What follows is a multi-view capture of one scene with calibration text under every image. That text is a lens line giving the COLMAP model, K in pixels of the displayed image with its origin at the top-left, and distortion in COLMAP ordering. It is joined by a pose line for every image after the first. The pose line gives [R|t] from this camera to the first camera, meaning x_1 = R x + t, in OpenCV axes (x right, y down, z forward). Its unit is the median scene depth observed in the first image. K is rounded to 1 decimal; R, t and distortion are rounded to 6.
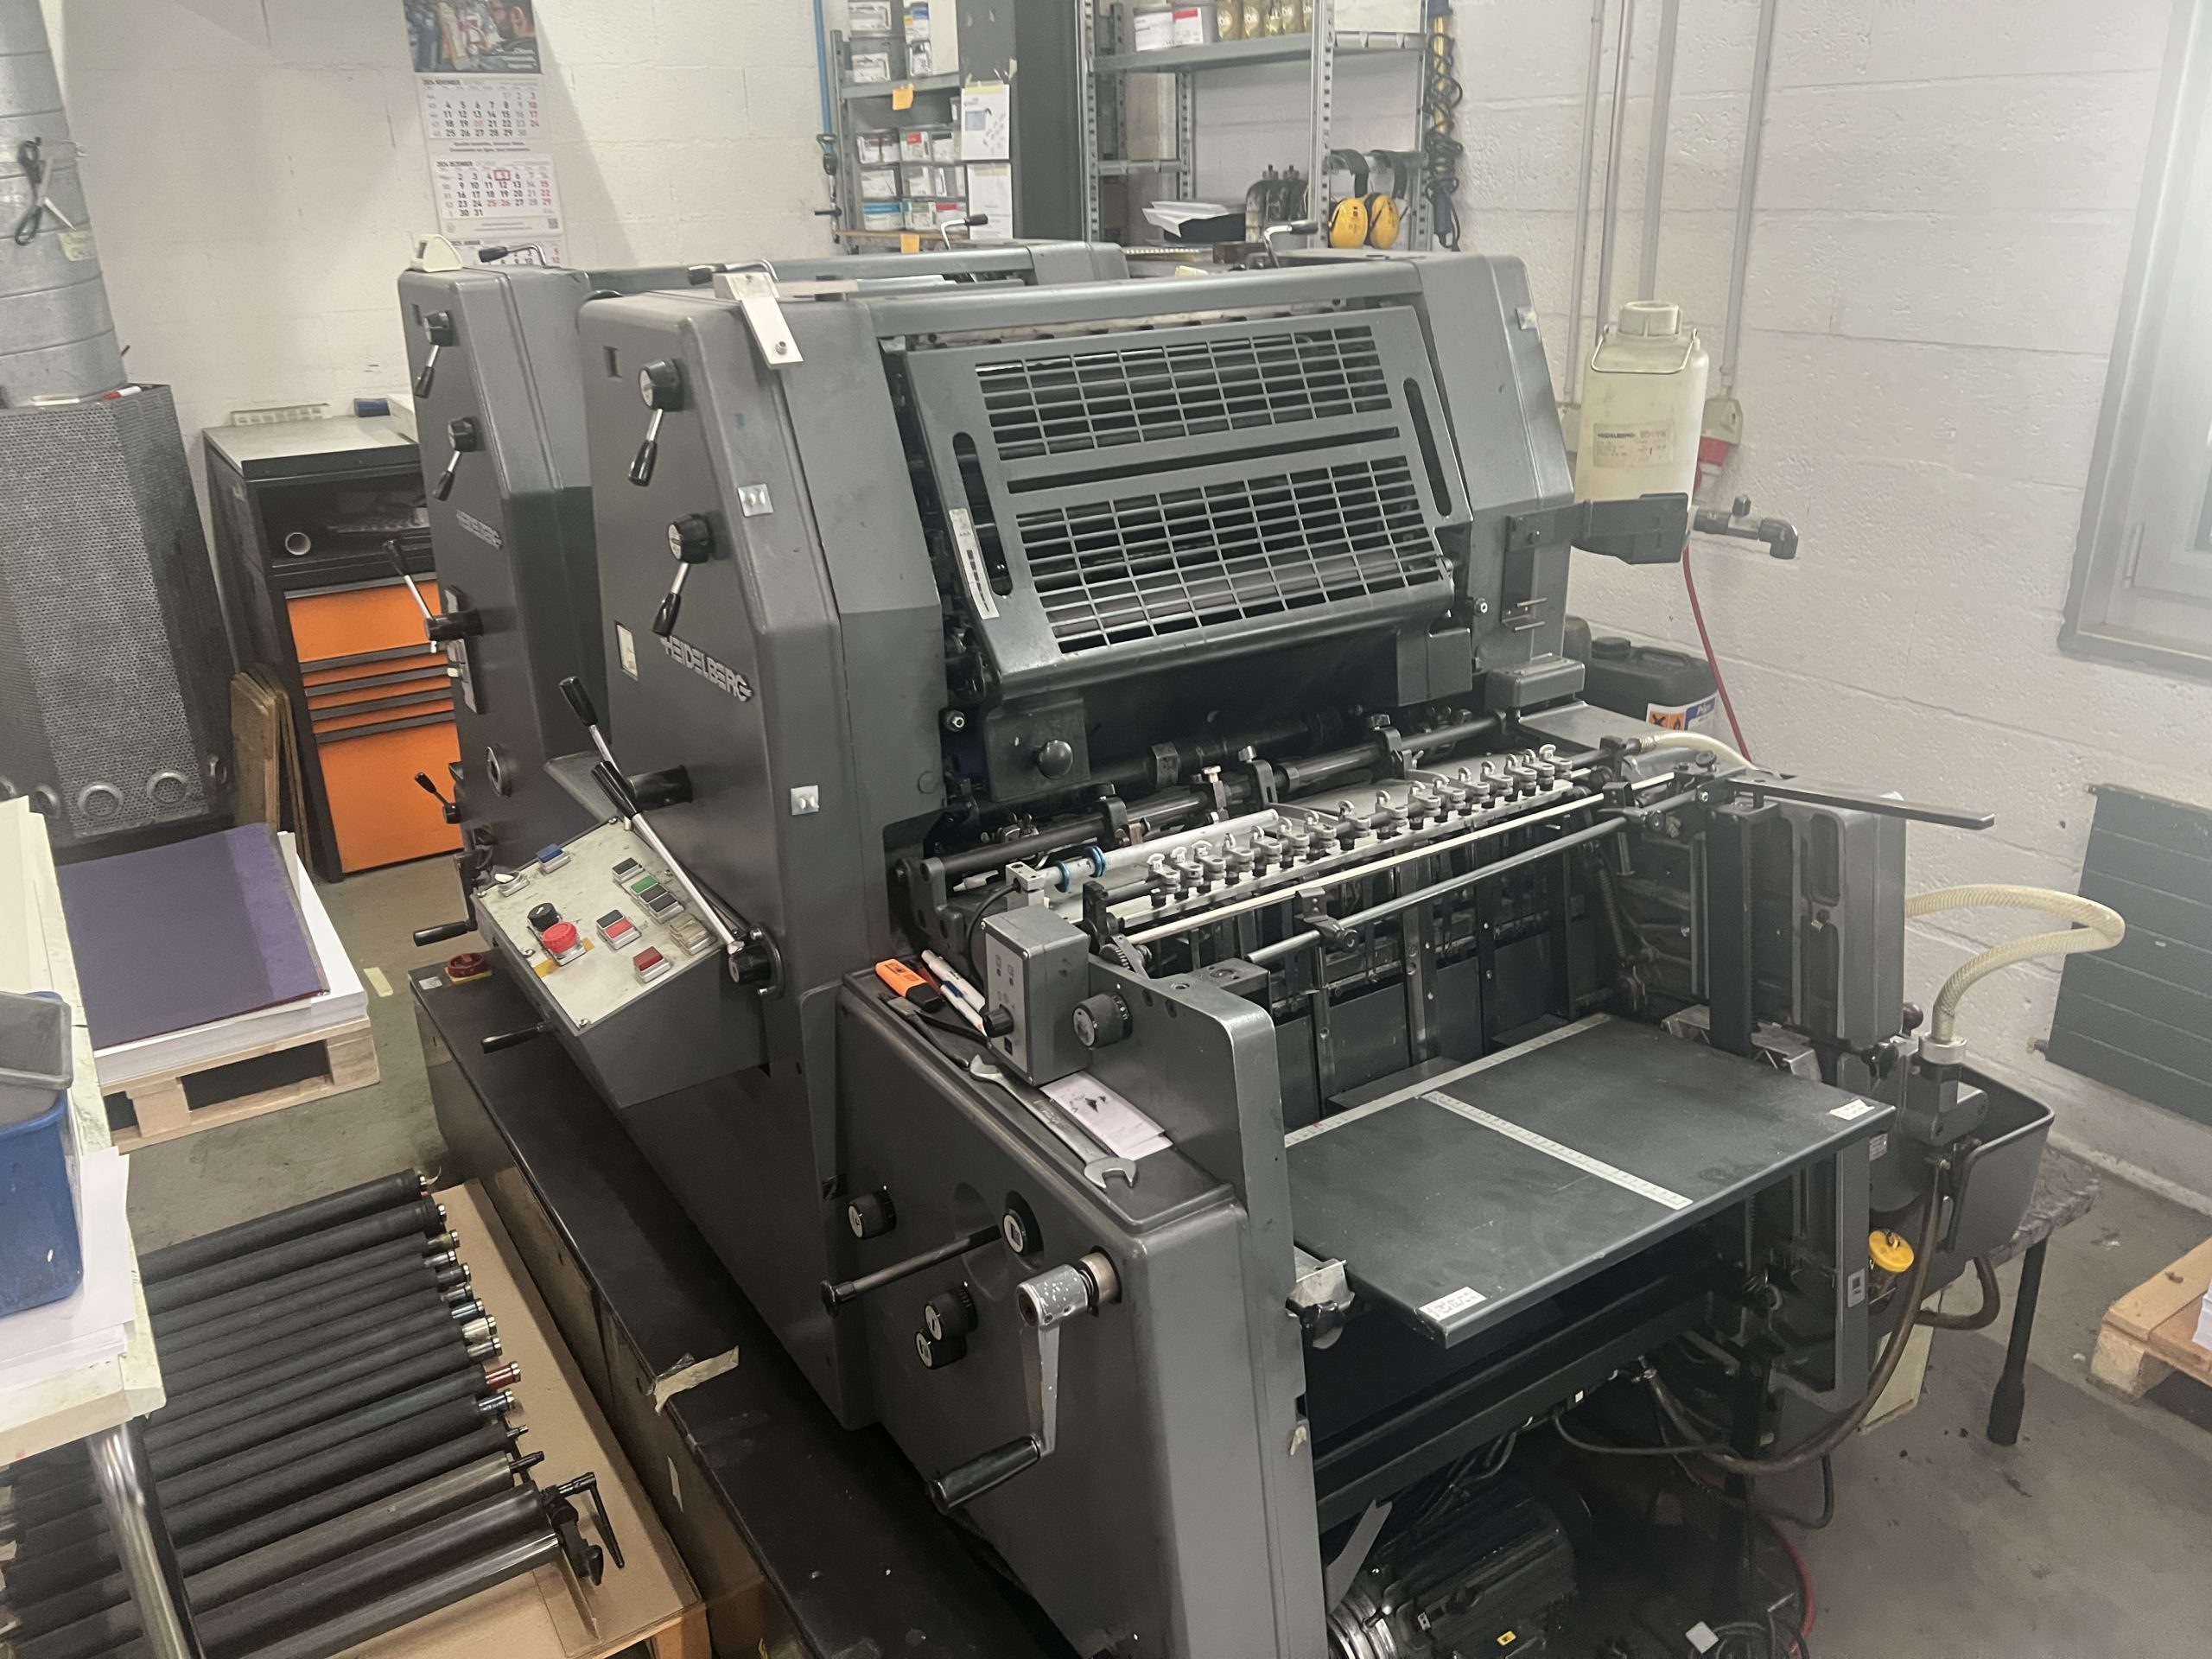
lens RADIAL K [[1684.7, 0, 1101.9], [0, 1684.7, 816.0], [0, 0, 1]] dist [0.061402, -0.067085]
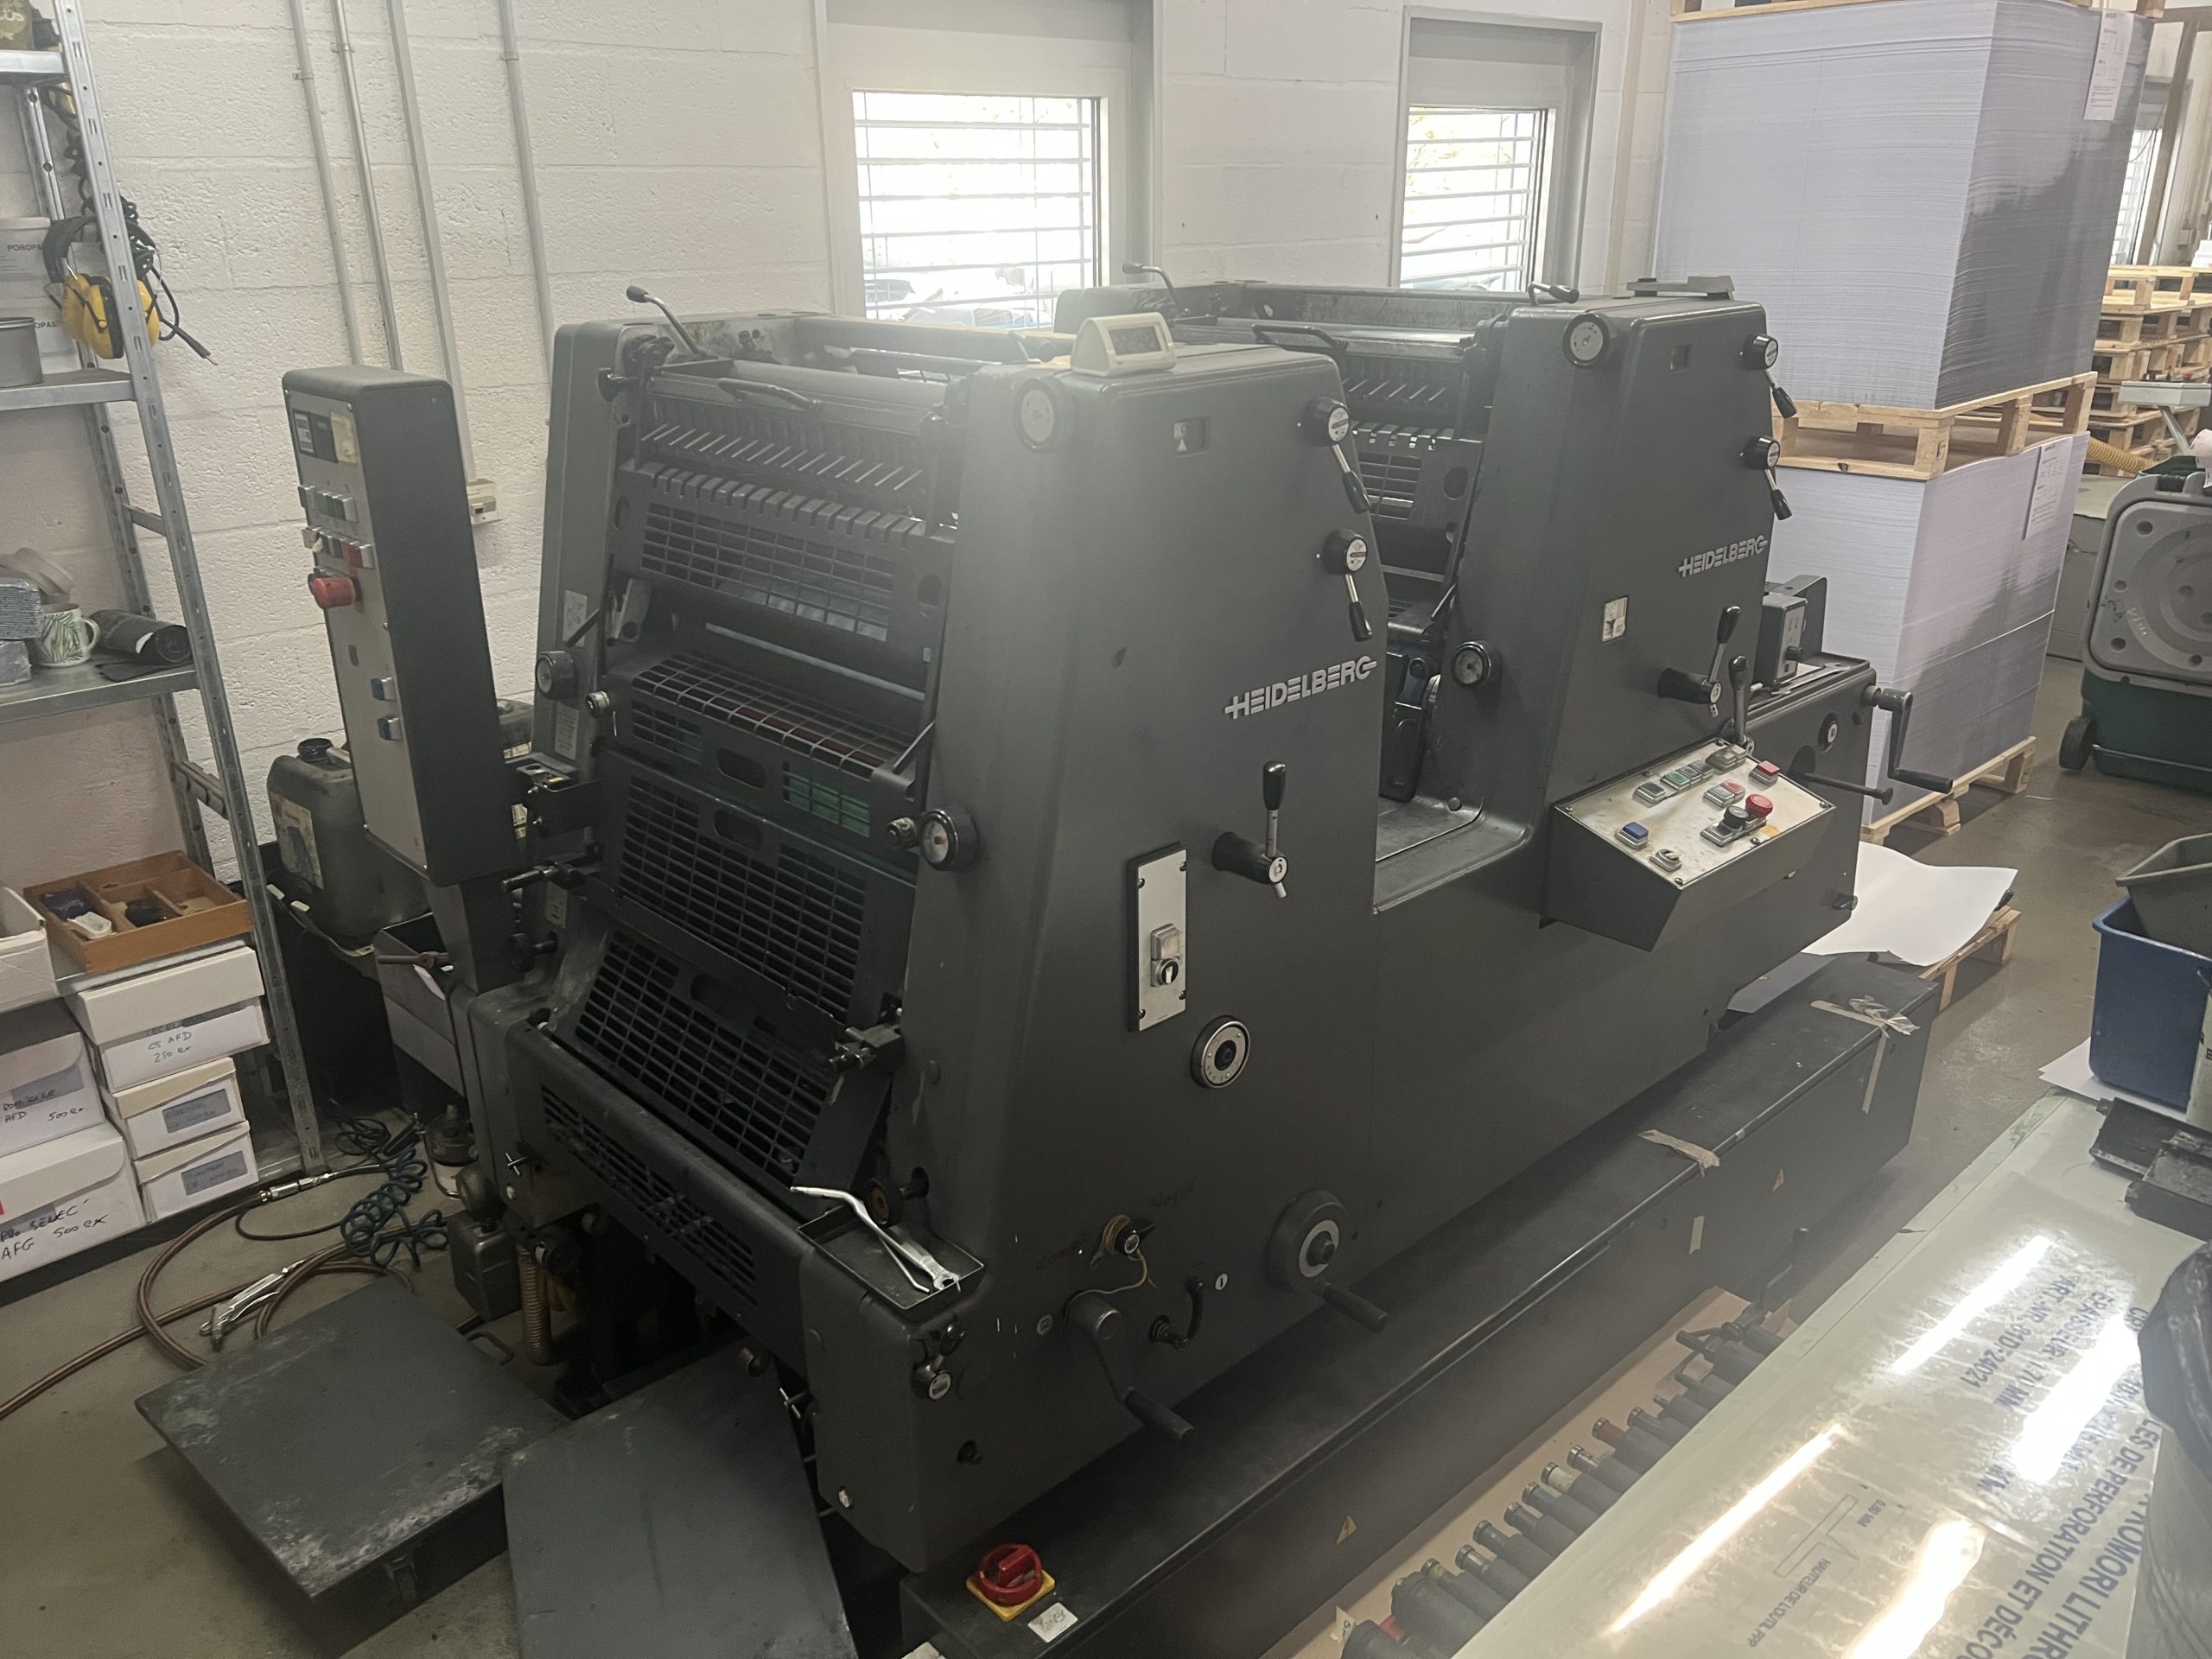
lens RADIAL K [[1684.7, 0, 1106.0], [0, 1684.7, 833.7], [0, 0, 1]] dist [0.061402, -0.067085]
pose [[-0.179225, -0.322746, 0.929362, -1.306212], [0.370307, 0.853053, 0.367659, -0.512252], [-0.911455, 0.410043, -0.033373, 1.378834]]
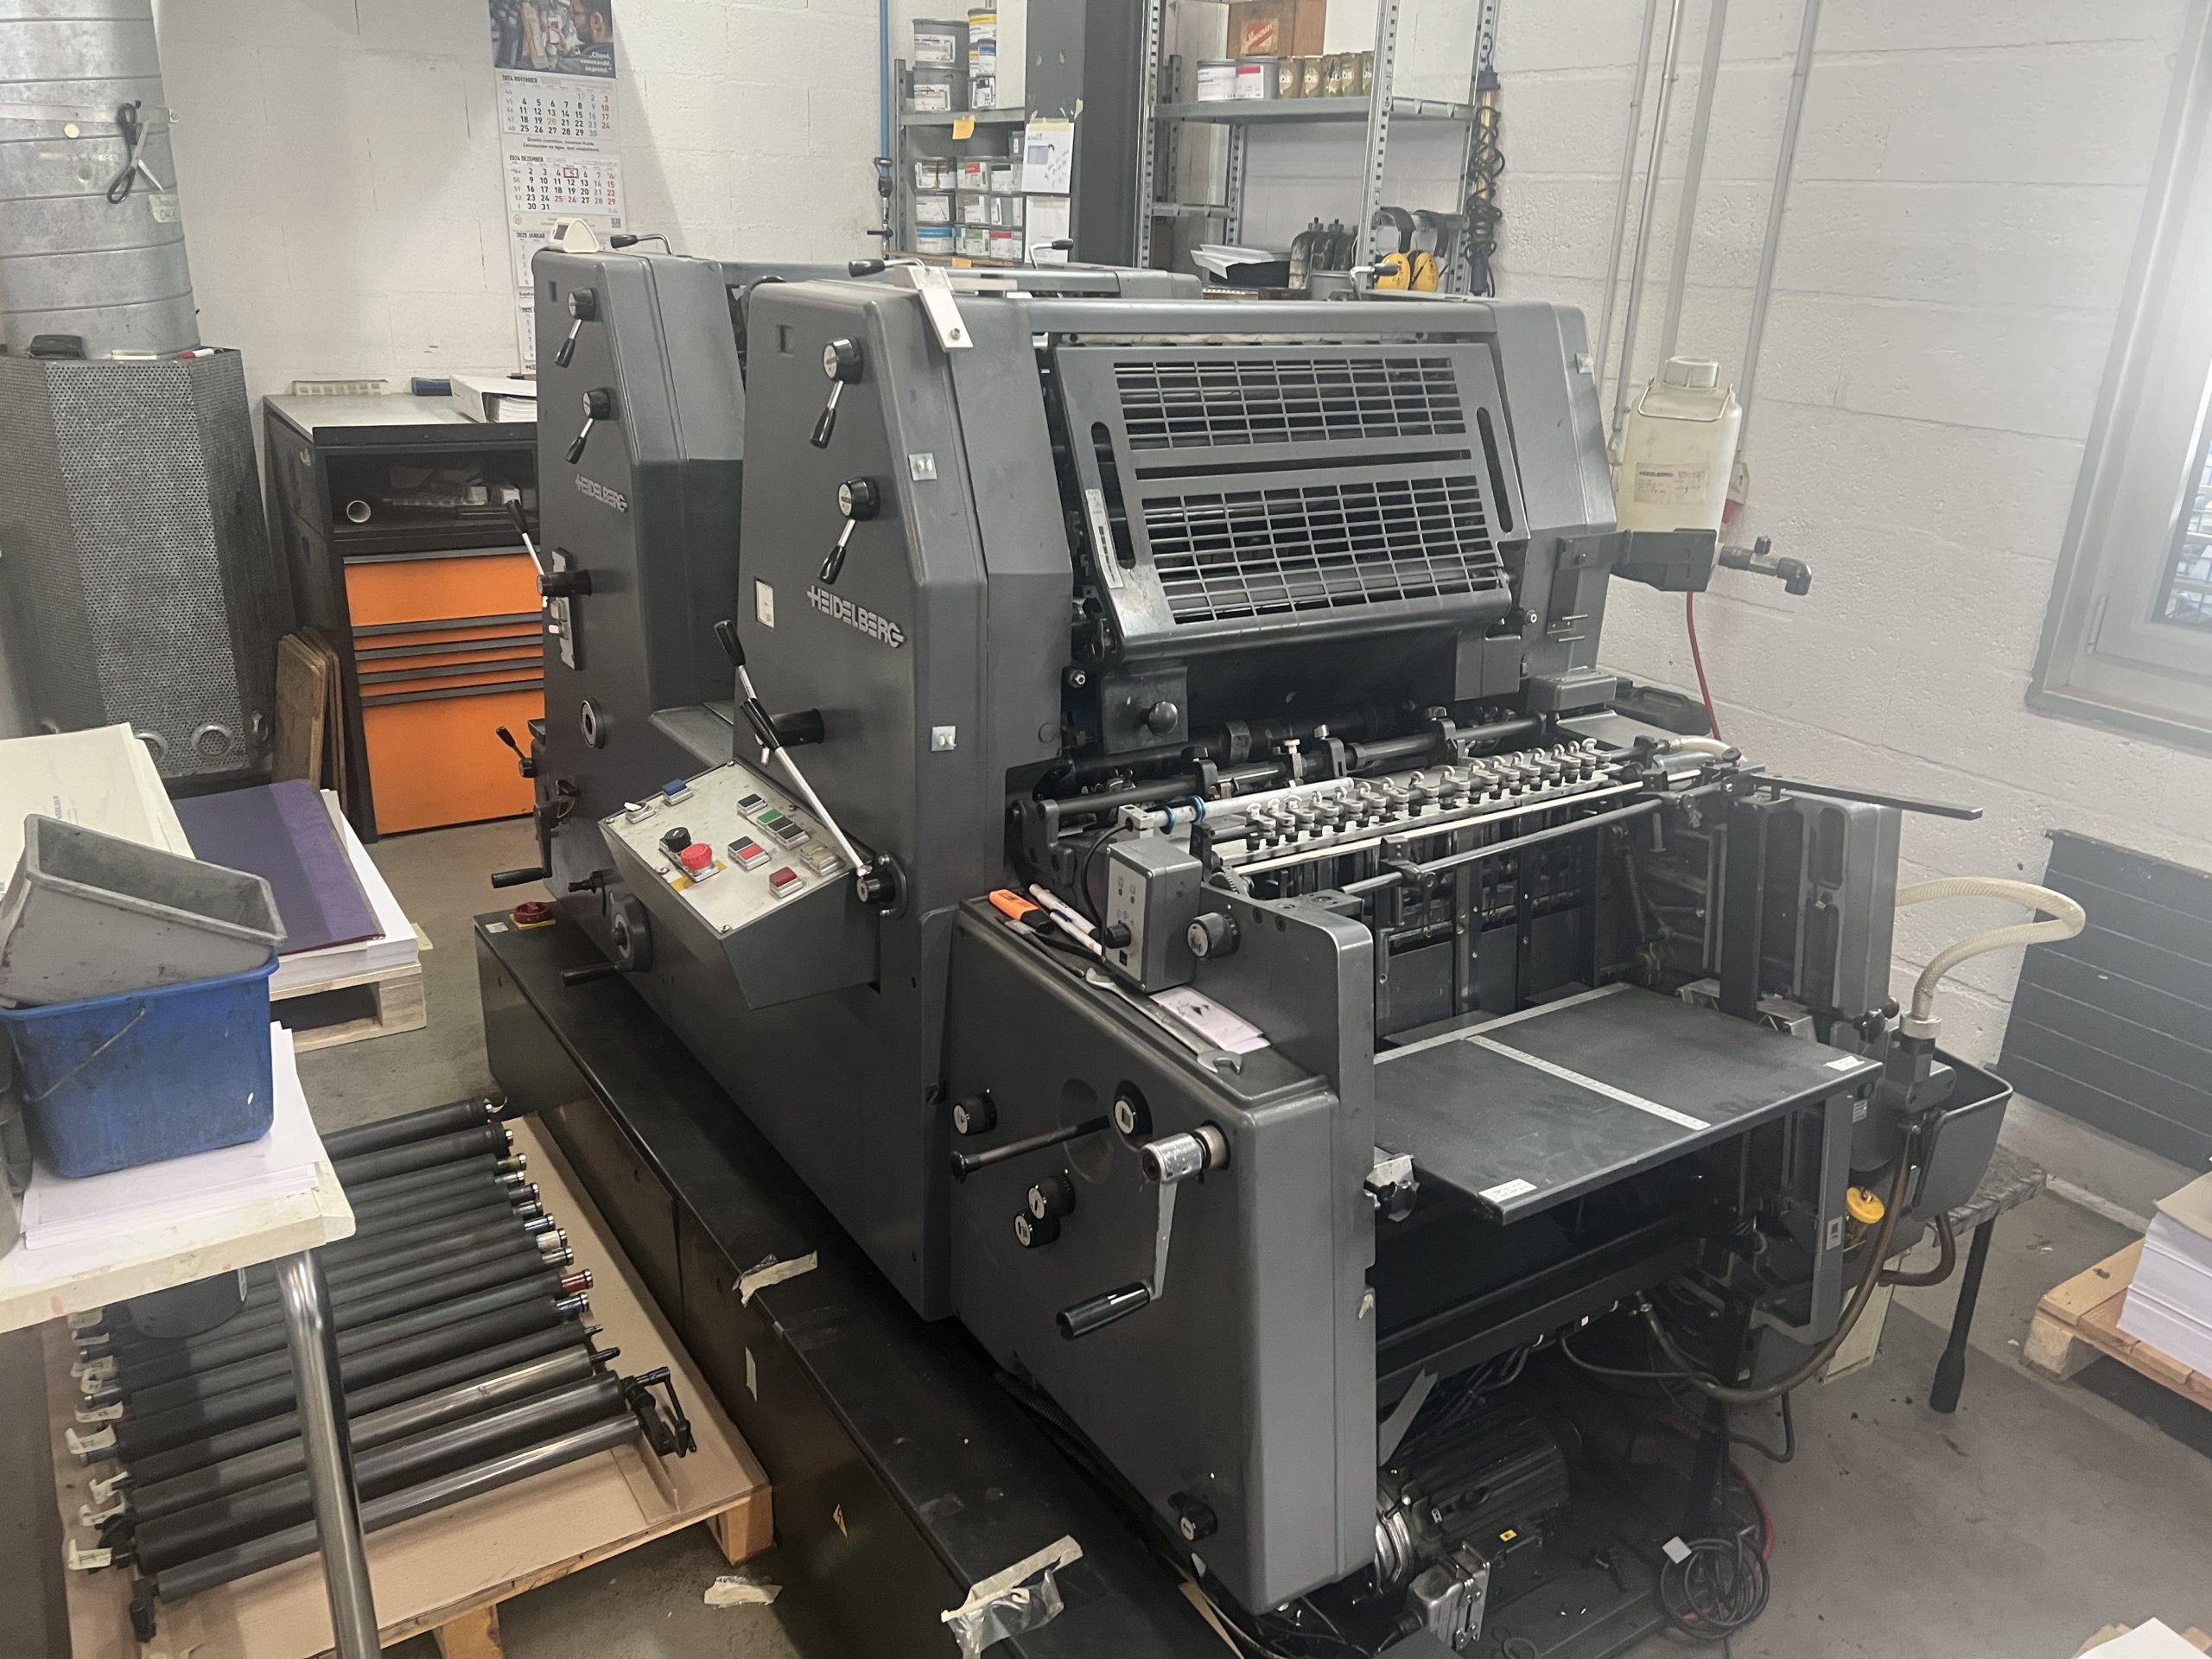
lens RADIAL K [[1684.7, 0, 1128.7], [0, 1684.7, 840.1], [0, 0, 1]] dist [0.061402, -0.067085]
pose [[0.997388, 0.059897, 0.040364, -0.078709], [-0.059368, 0.998135, -0.014179, 0.055769], [-0.041138, 0.011745, 0.999084, -0.103425]]
